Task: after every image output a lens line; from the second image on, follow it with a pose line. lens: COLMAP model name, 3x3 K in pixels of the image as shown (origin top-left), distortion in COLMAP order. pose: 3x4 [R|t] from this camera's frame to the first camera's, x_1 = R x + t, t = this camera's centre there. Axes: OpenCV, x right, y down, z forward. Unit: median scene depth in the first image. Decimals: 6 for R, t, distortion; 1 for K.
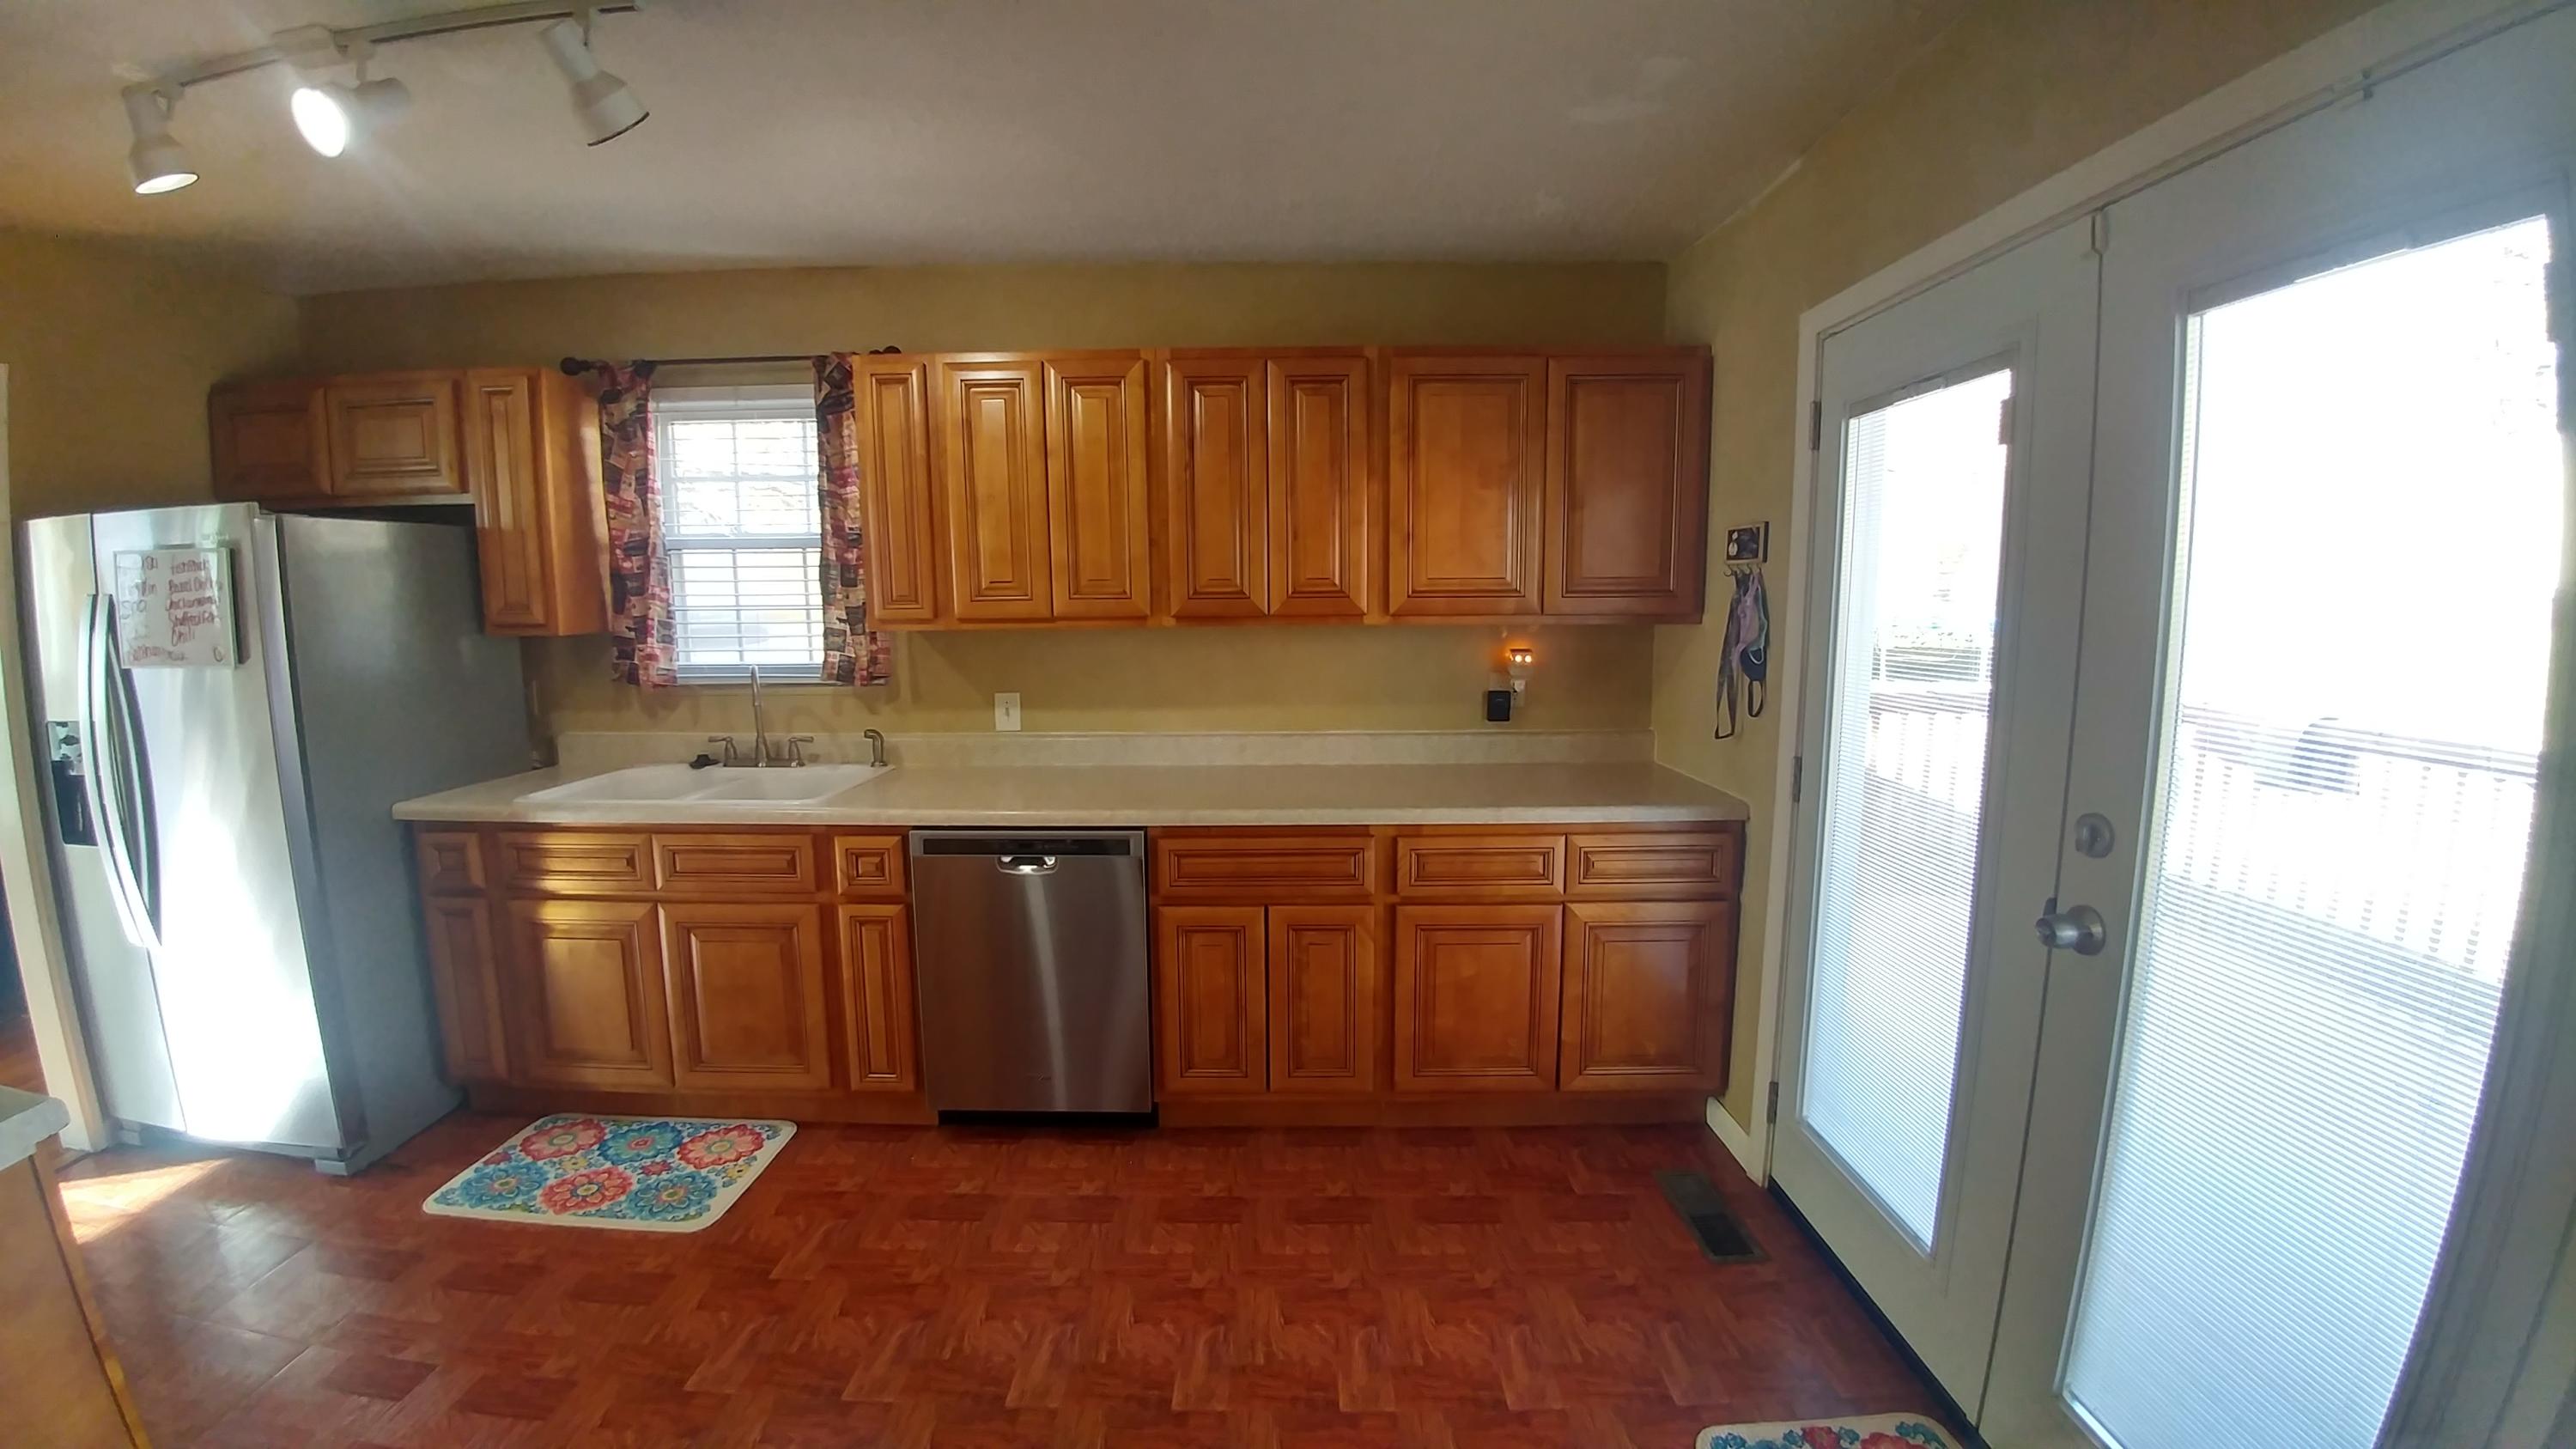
lens RADIAL K [[926.5, 0, 1281.1], [0, 926.5, 699.1], [0, 0, 1]] dist [-0.027668, -0.011924]
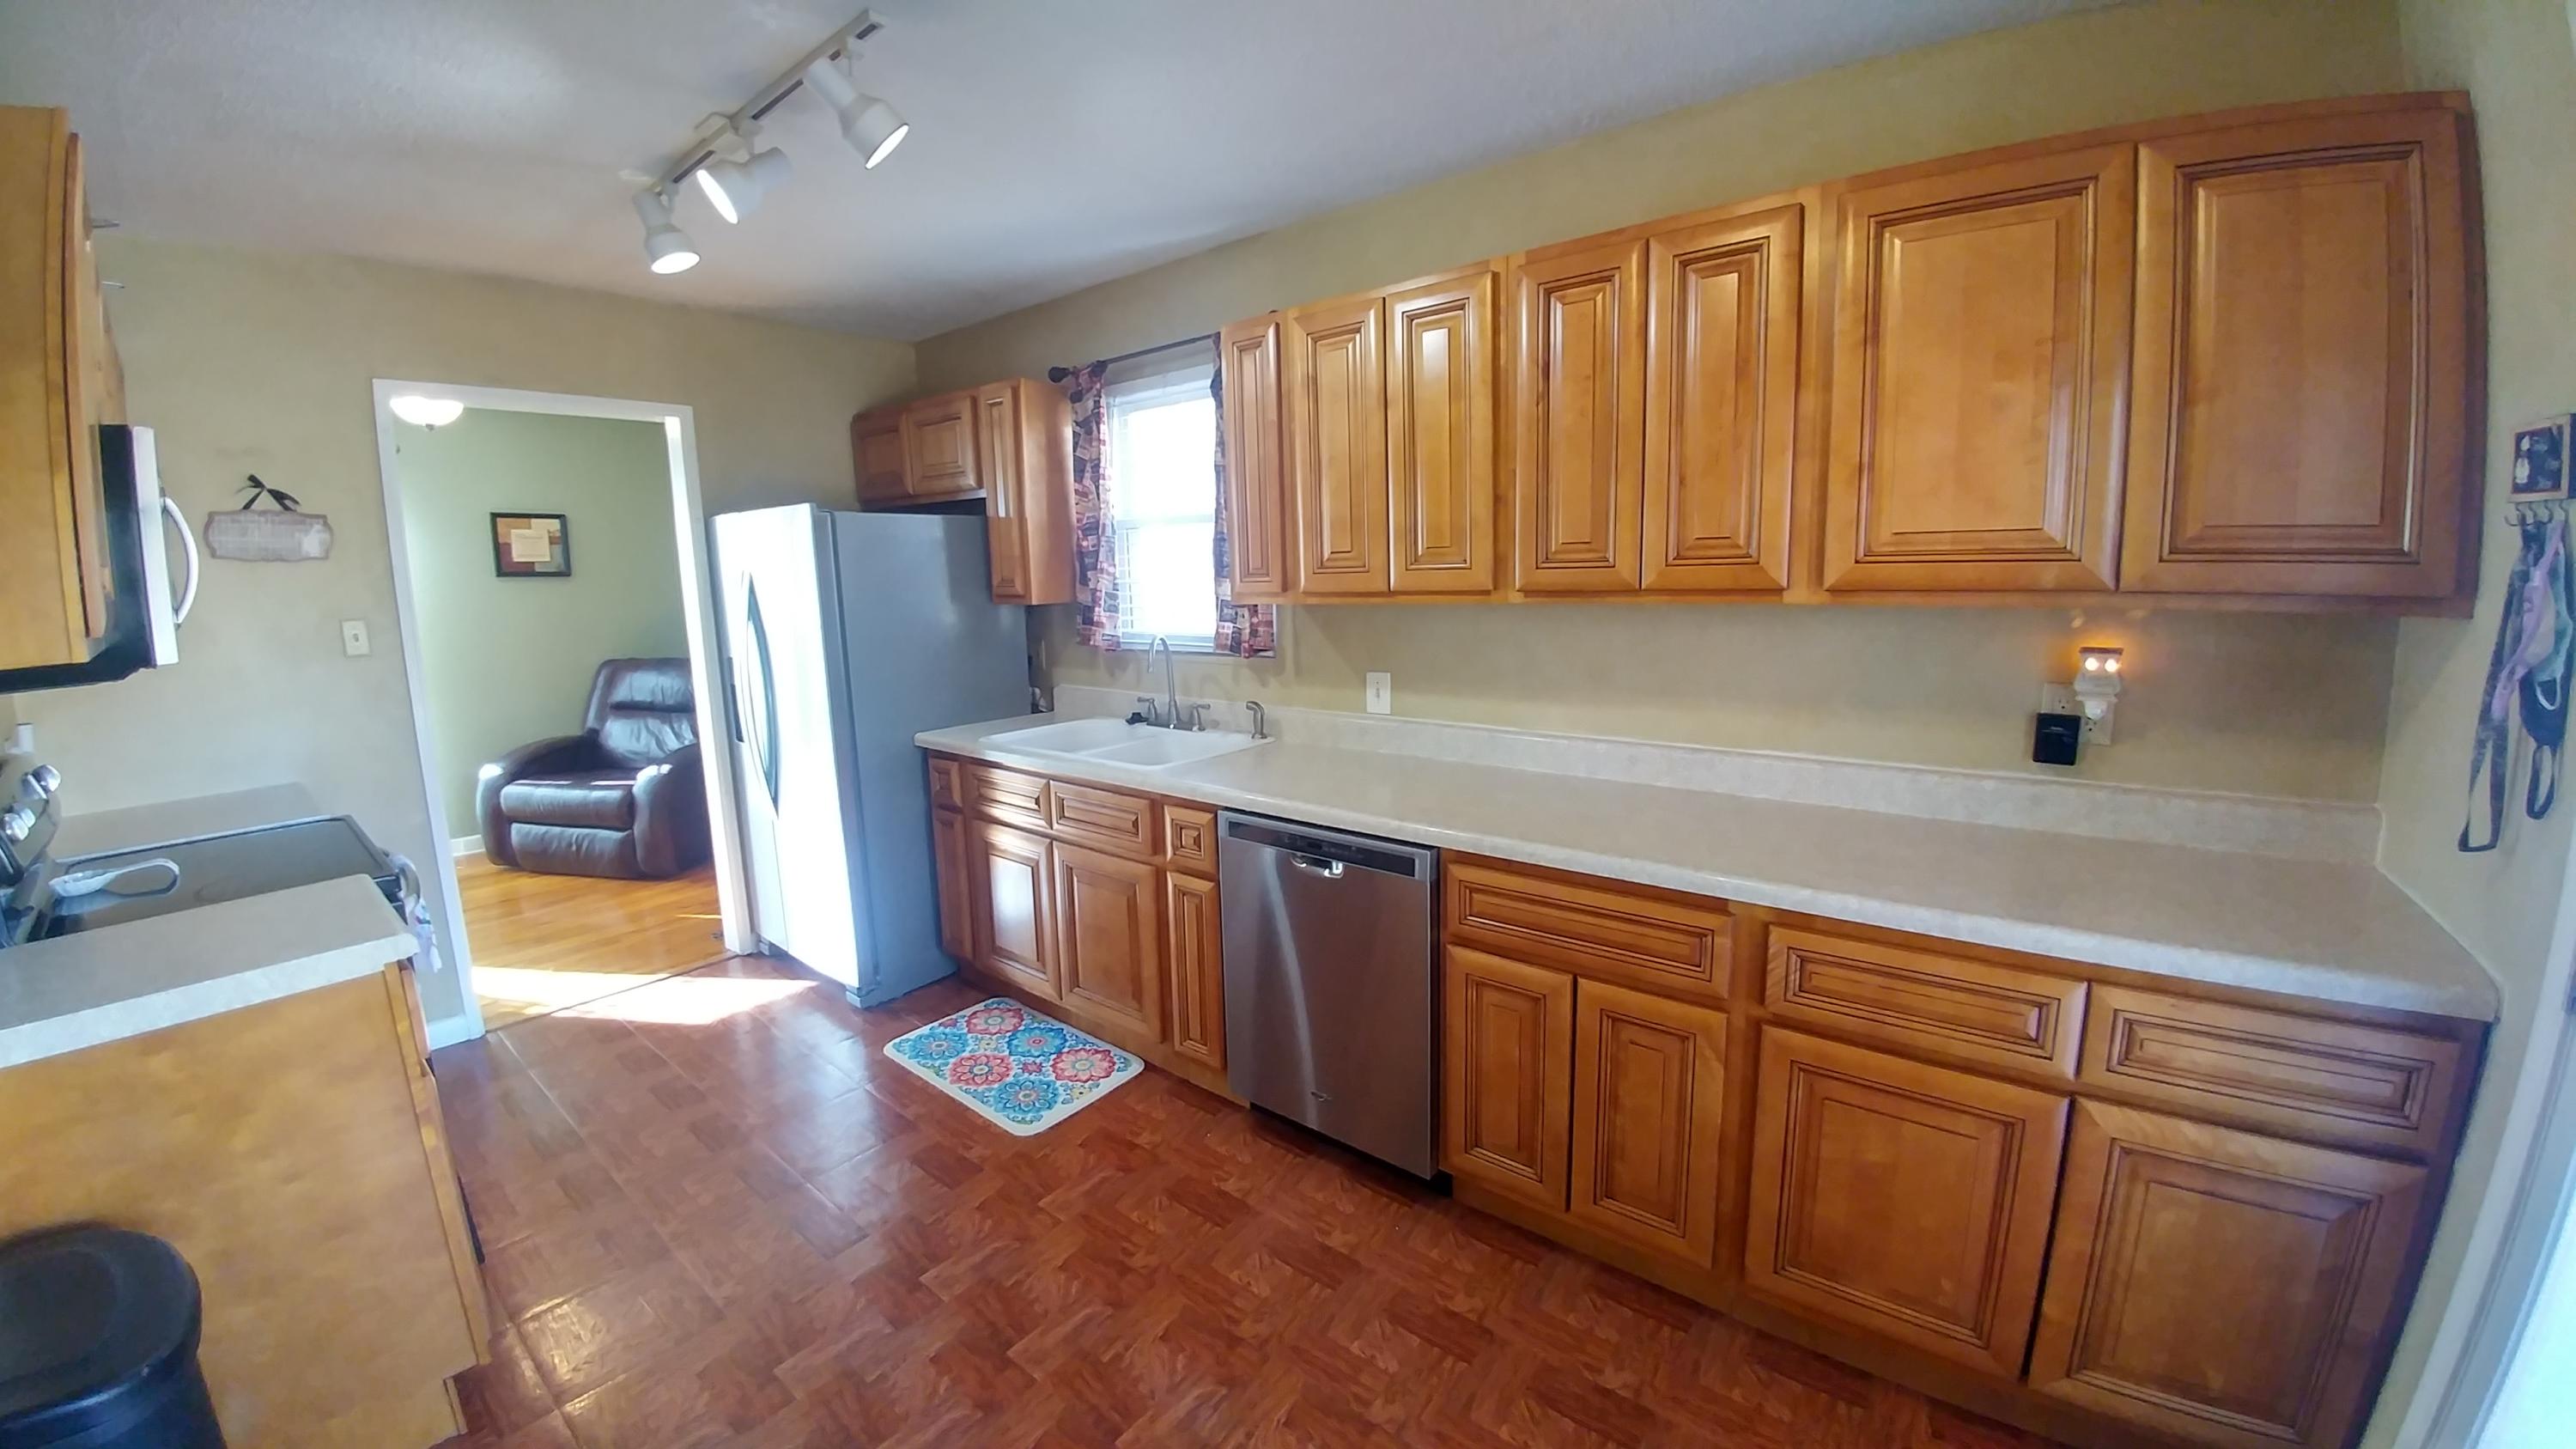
lens RADIAL K [[926.5, 0, 1281.1], [0, 926.5, 699.1], [0, 0, 1]] dist [-0.027668, -0.011924]
pose [[0.787216, 0.072893, -0.612354, 0.228827], [-0.049930, 0.997263, 0.054524, -0.030167], [0.614653, -0.012348, 0.788701, 0.249744]]
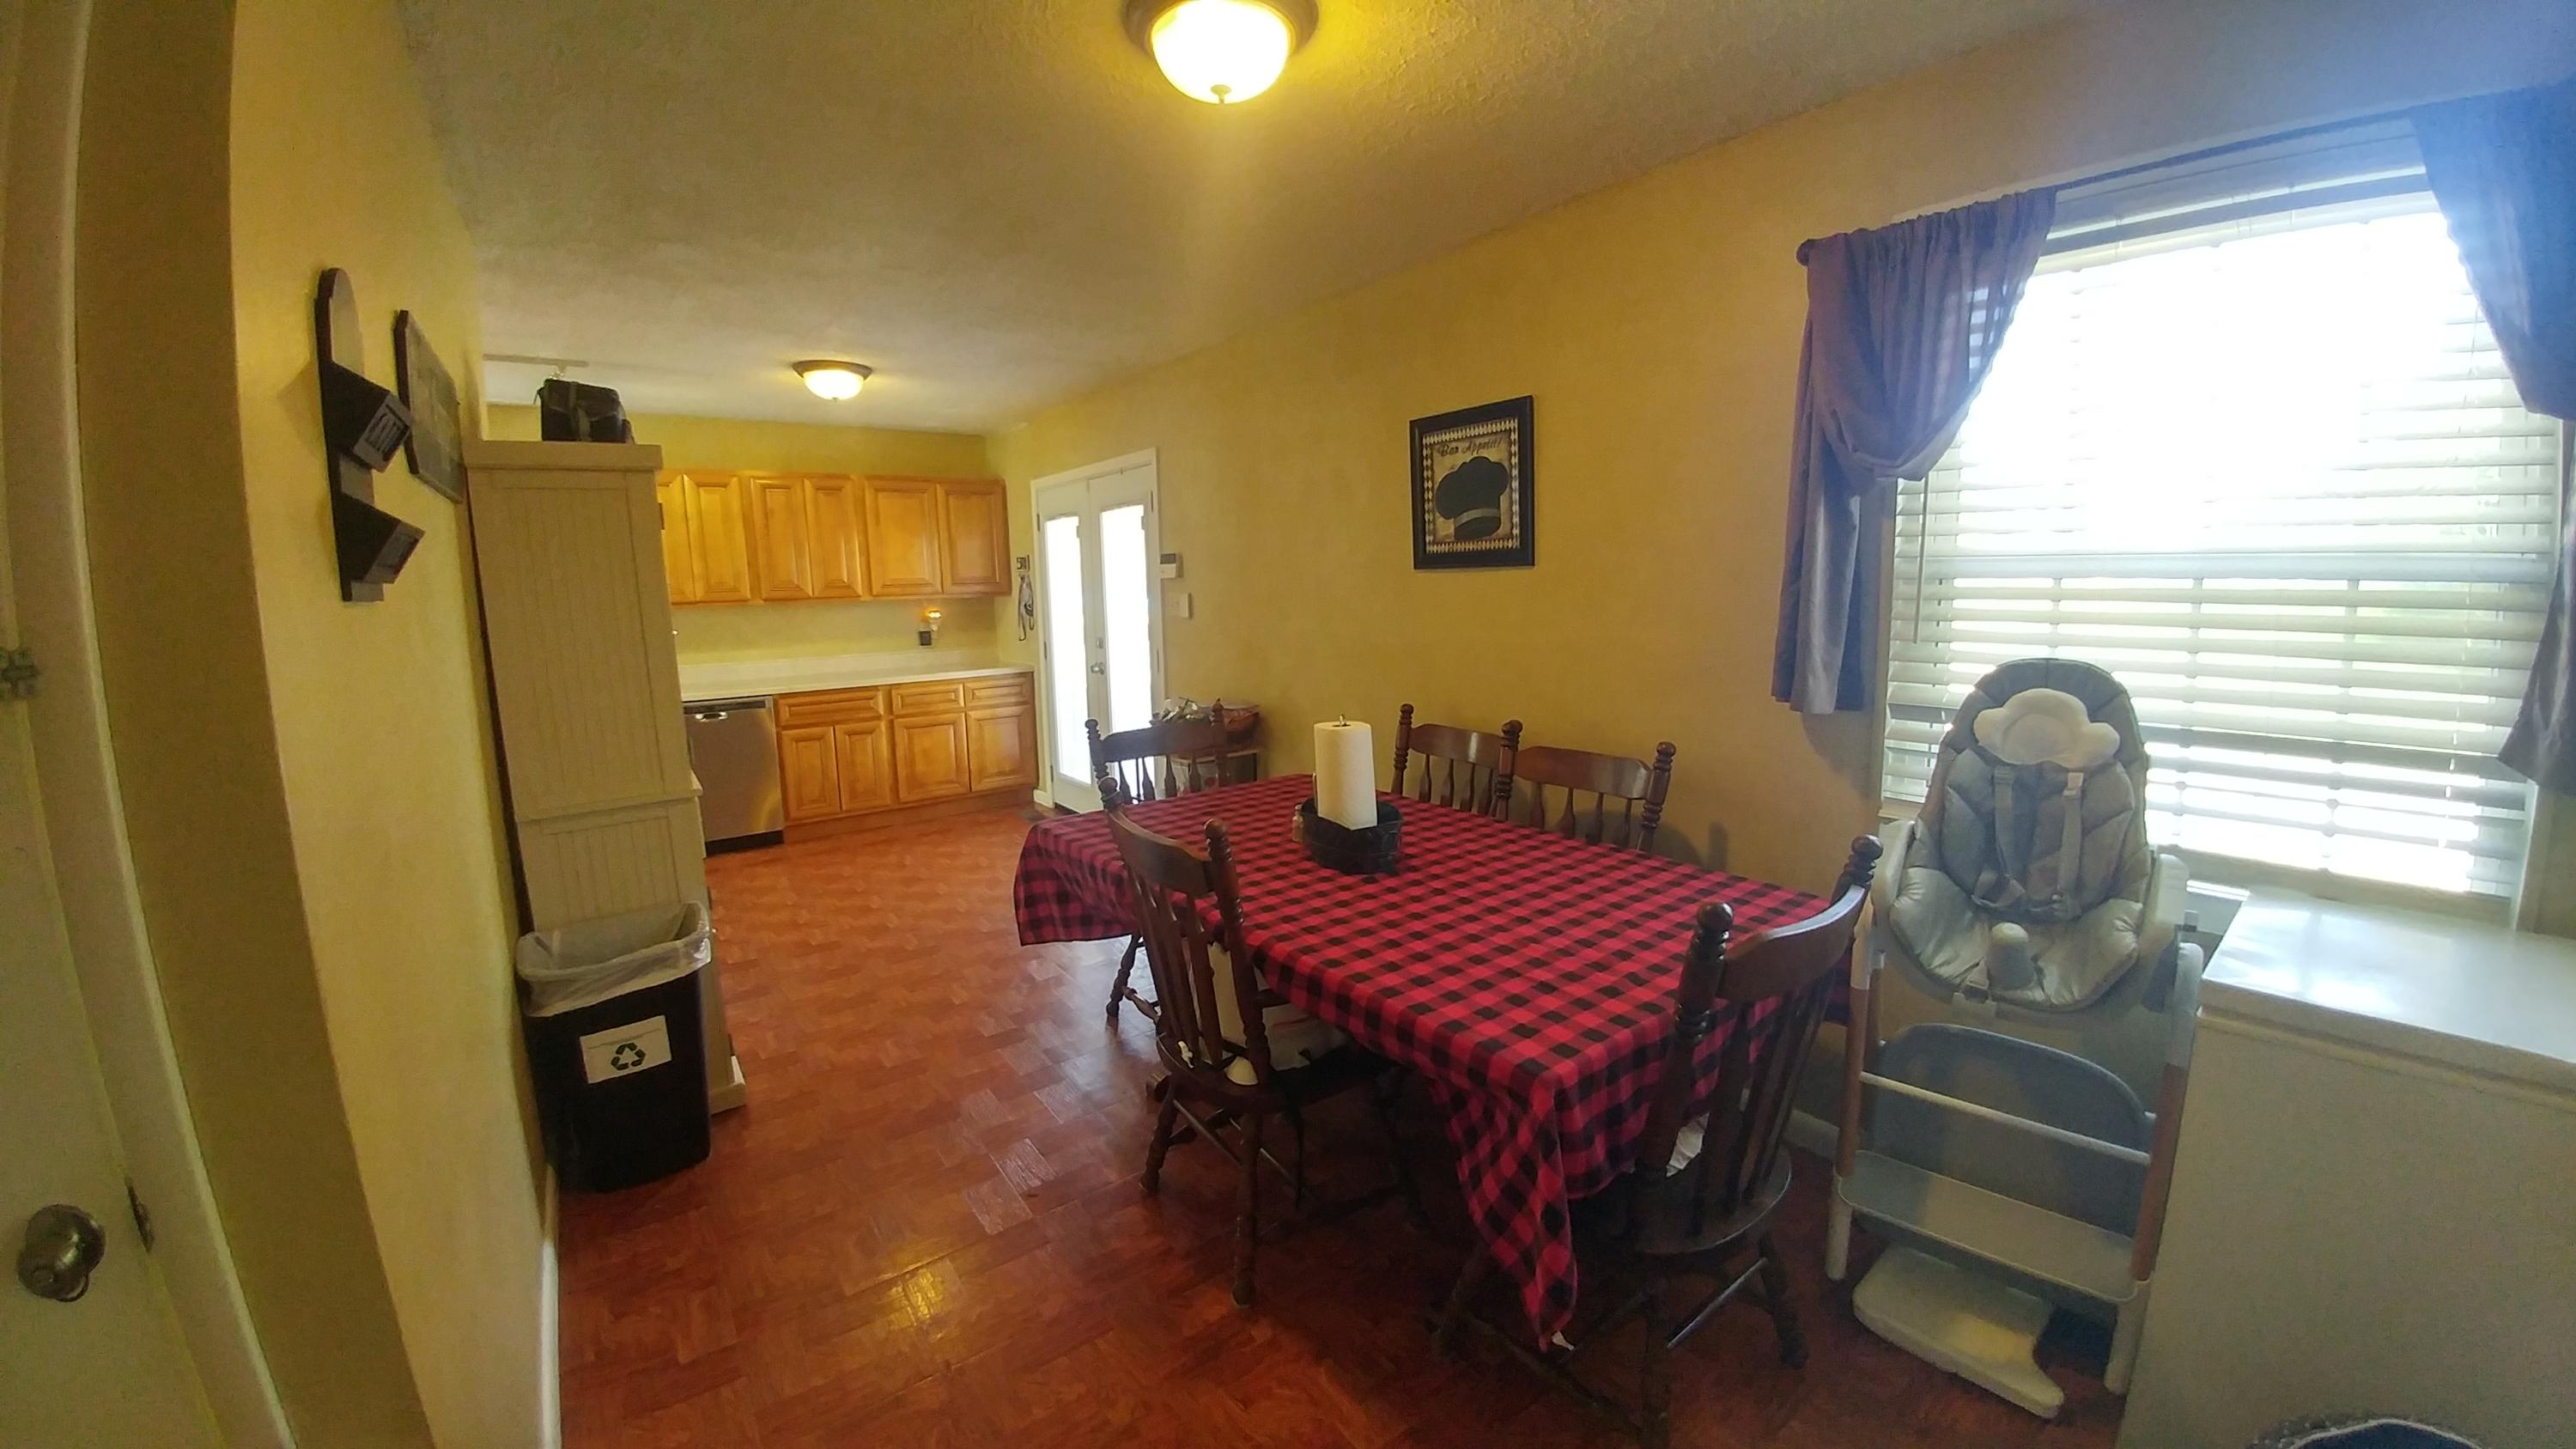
lens RADIAL K [[926.5, 0, 1281.1], [0, 926.5, 699.1], [0, 0, 1]] dist [-0.027668, -0.011924]
pose [[0.795784, -0.091642, 0.598607, -0.463398], [0.087367, 0.995516, 0.036260, 0.165828], [-0.599246, 0.023444, 0.800222, -1.384940]]
